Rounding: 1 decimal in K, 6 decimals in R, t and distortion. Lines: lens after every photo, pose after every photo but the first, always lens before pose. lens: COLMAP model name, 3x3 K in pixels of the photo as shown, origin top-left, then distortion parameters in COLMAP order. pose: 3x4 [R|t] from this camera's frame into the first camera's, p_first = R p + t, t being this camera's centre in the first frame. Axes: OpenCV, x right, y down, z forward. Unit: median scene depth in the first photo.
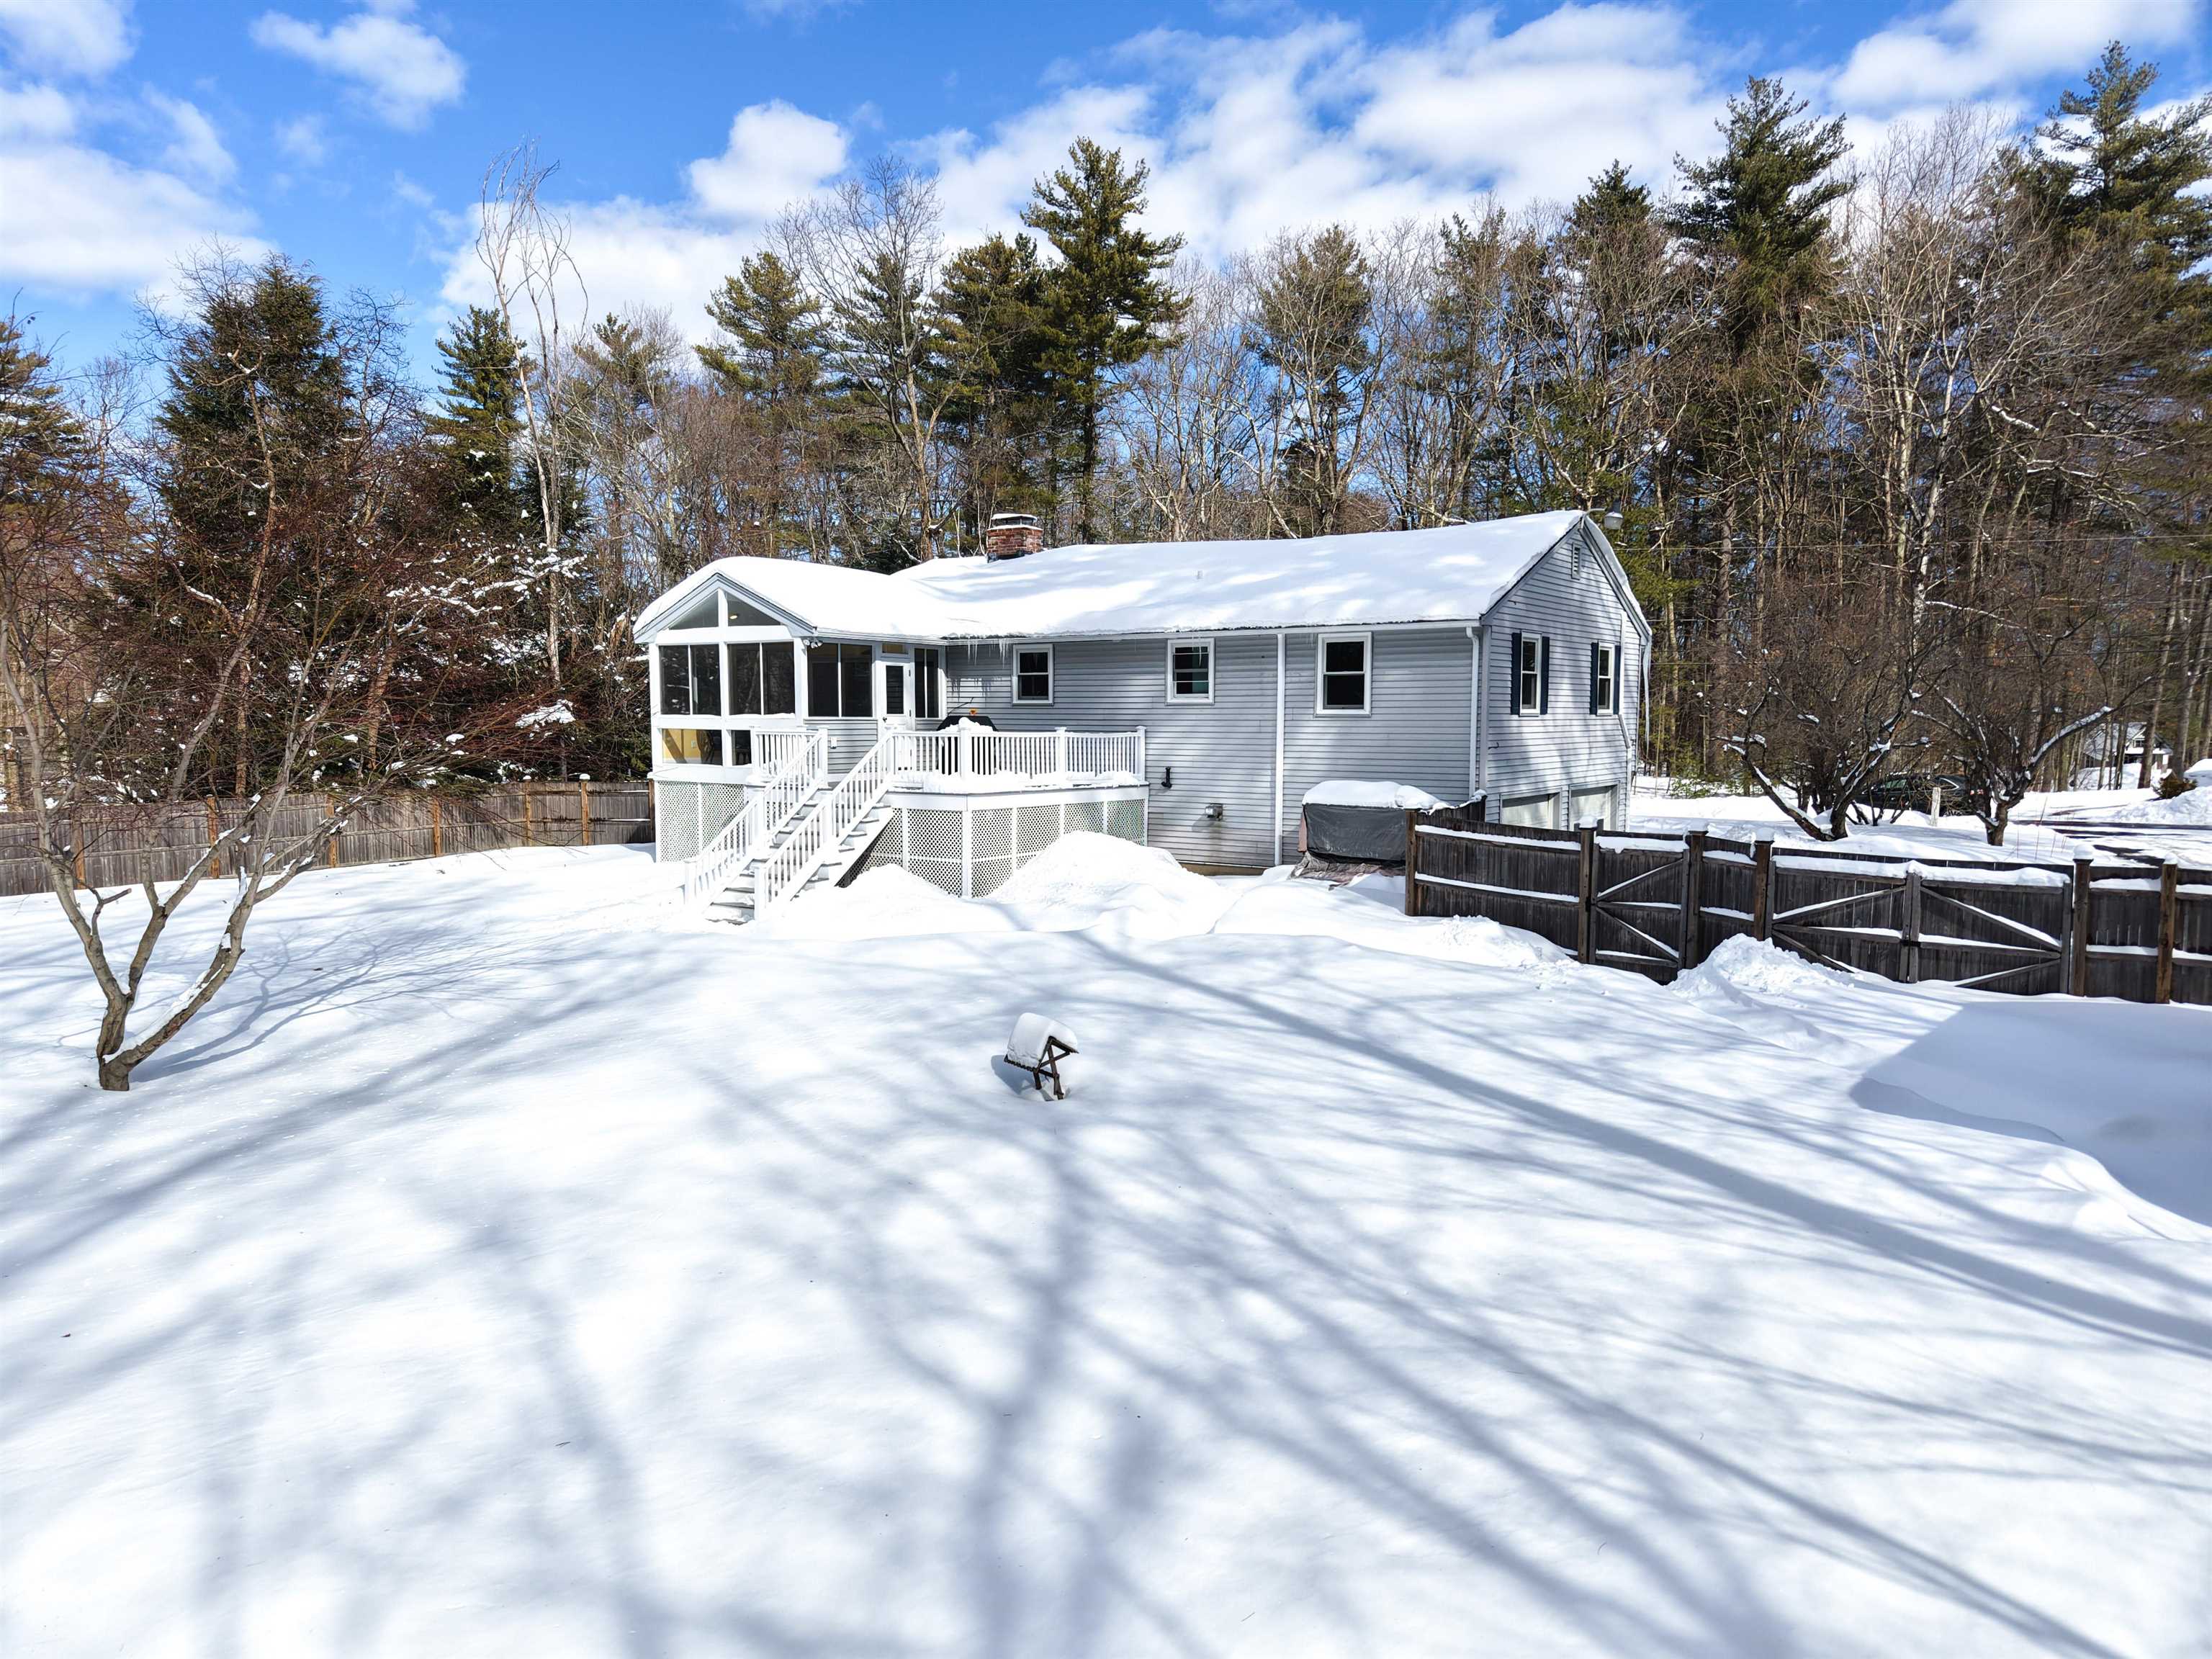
lens RADIAL K [[1451.4, 0, 1098.3], [0, 1451.4, 837.0], [0, 0, 1]] dist [0.139148, -0.225067]
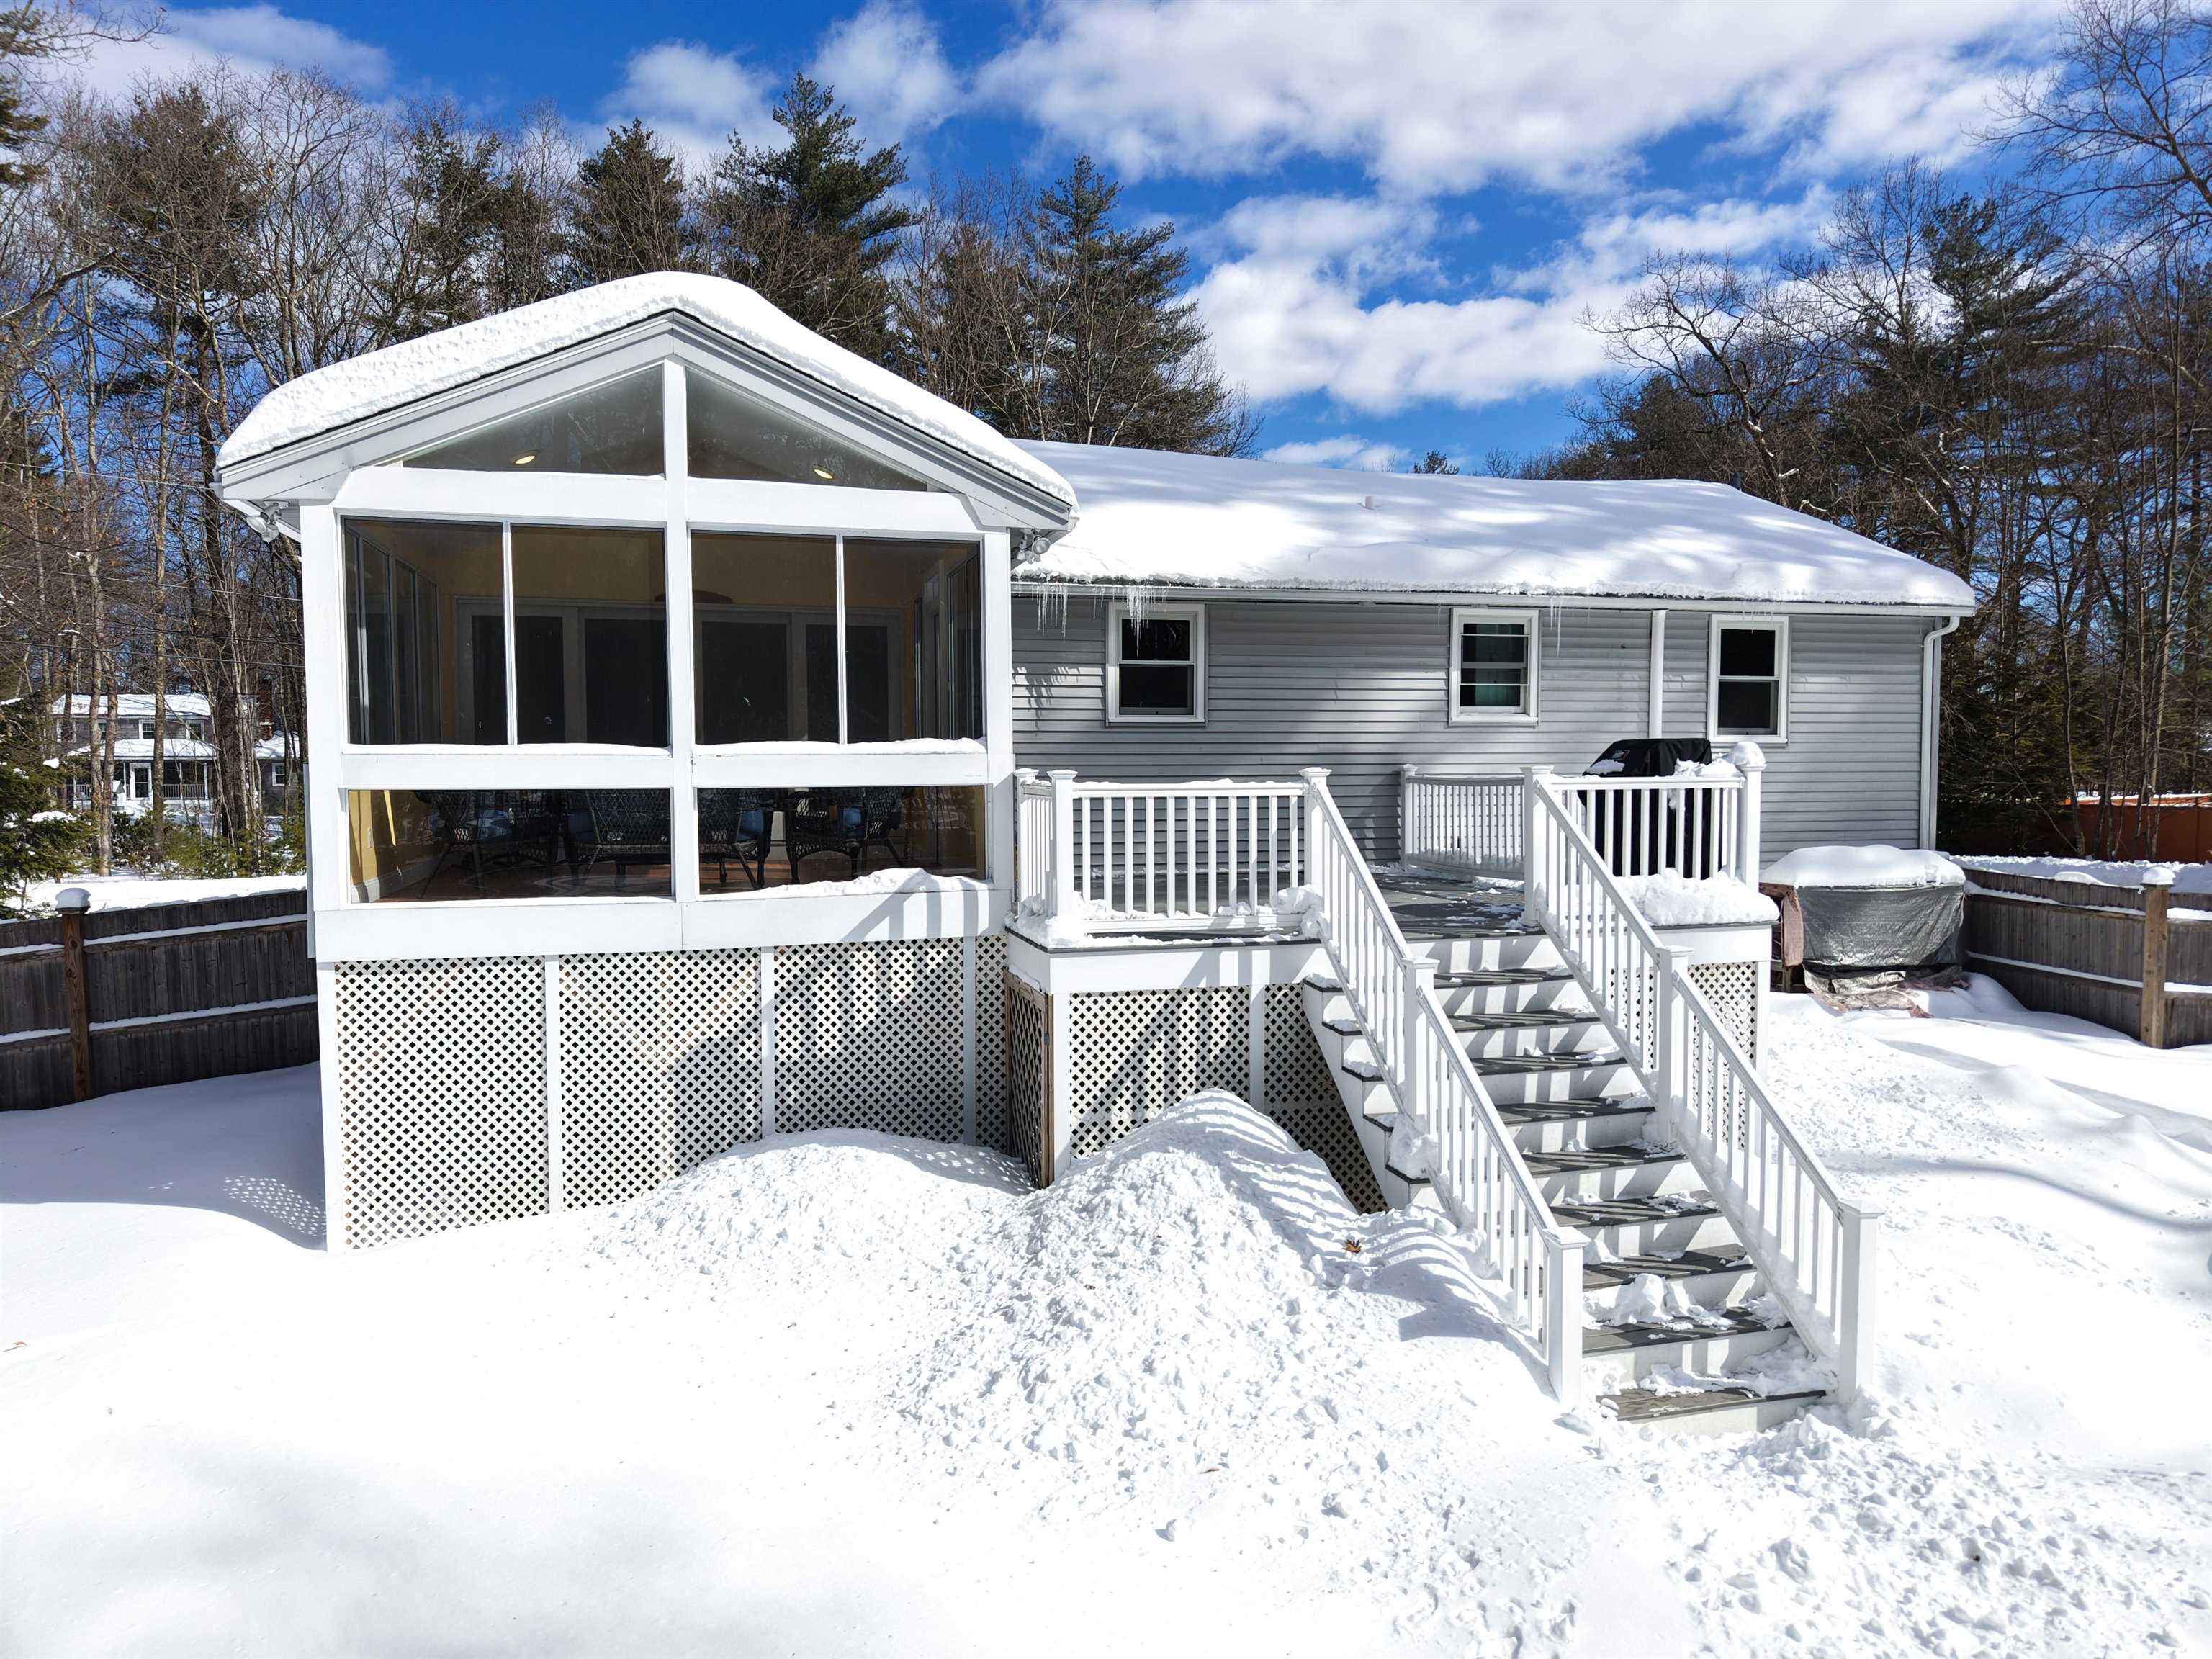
lens RADIAL K [[1451.4, 0, 1098.3], [0, 1451.4, 837.0], [0, 0, 1]] dist [0.139148, -0.225067]
pose [[0.642889, -0.044886, 0.764643, -0.447915], [0.067664, 0.997707, 0.001677, -0.056254], [-0.762965, 0.050661, 0.644452, 0.713456]]
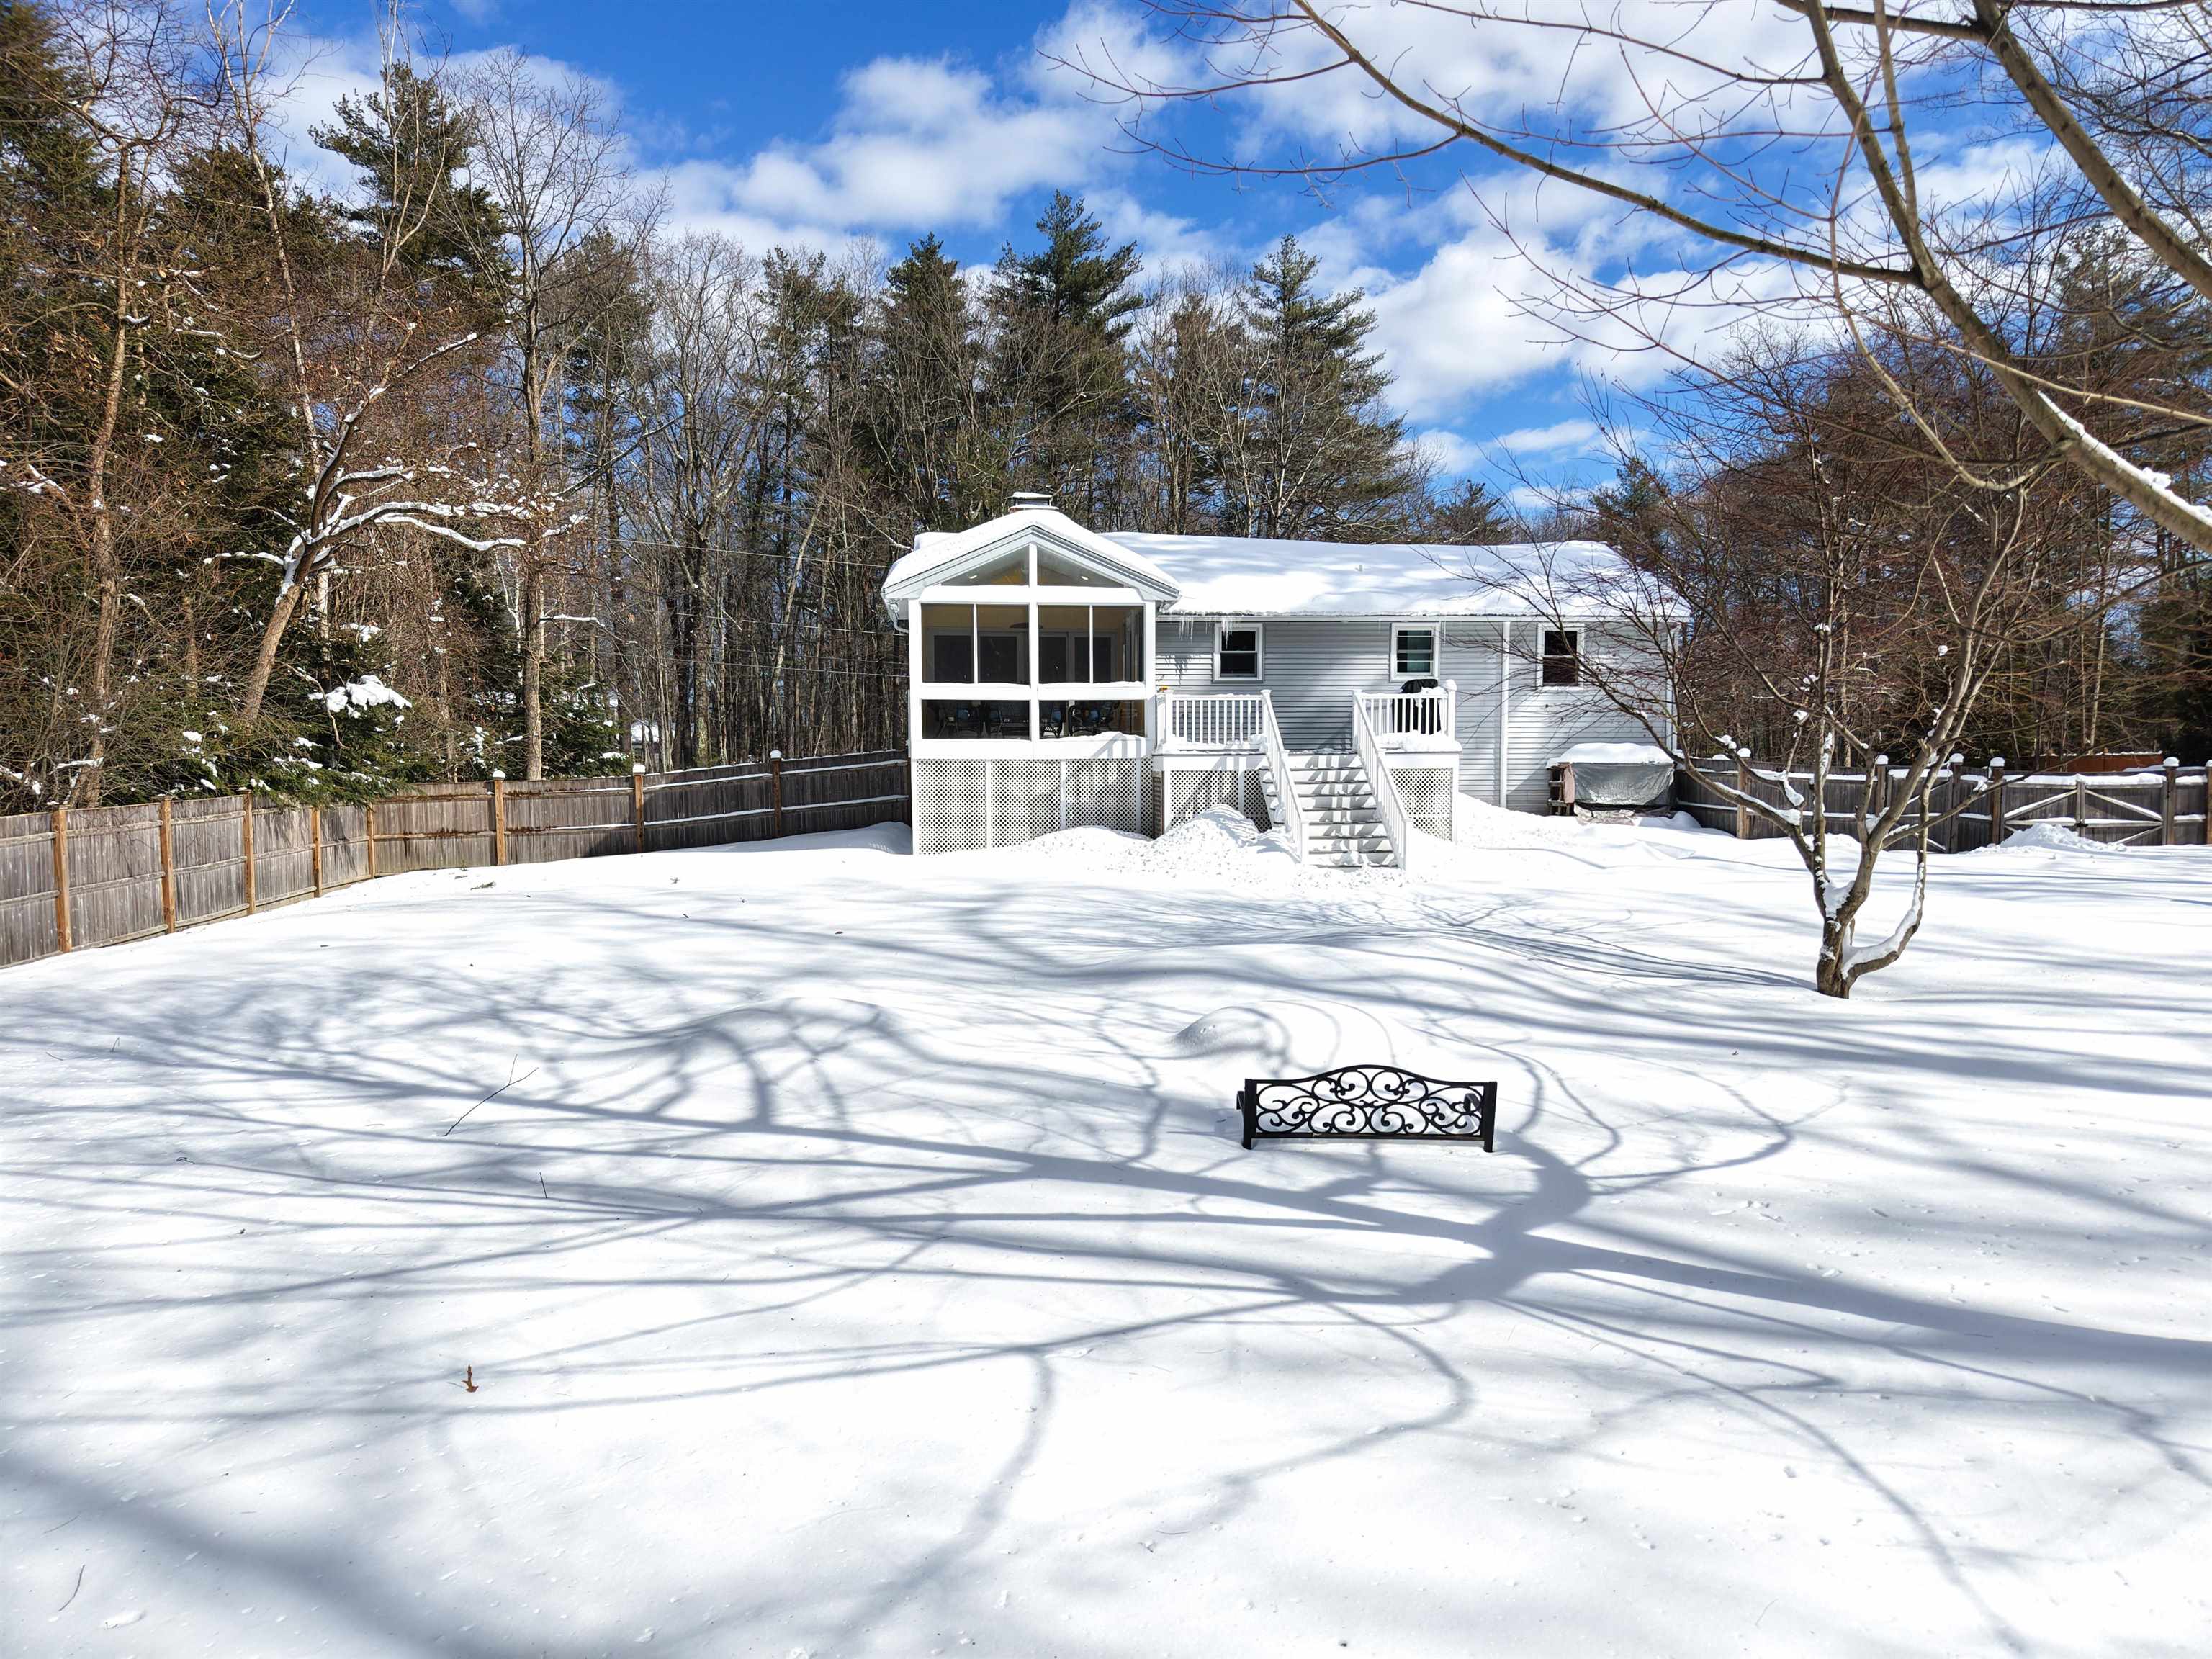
lens RADIAL K [[1451.4, 0, 1098.3], [0, 1451.4, 837.0], [0, 0, 1]] dist [0.139148, -0.225067]
pose [[0.758241, -0.040233, 0.650731, -0.811063], [0.059419, 0.998205, -0.007519, 0.020459], [-0.649261, 0.044367, 0.759271, 0.295124]]
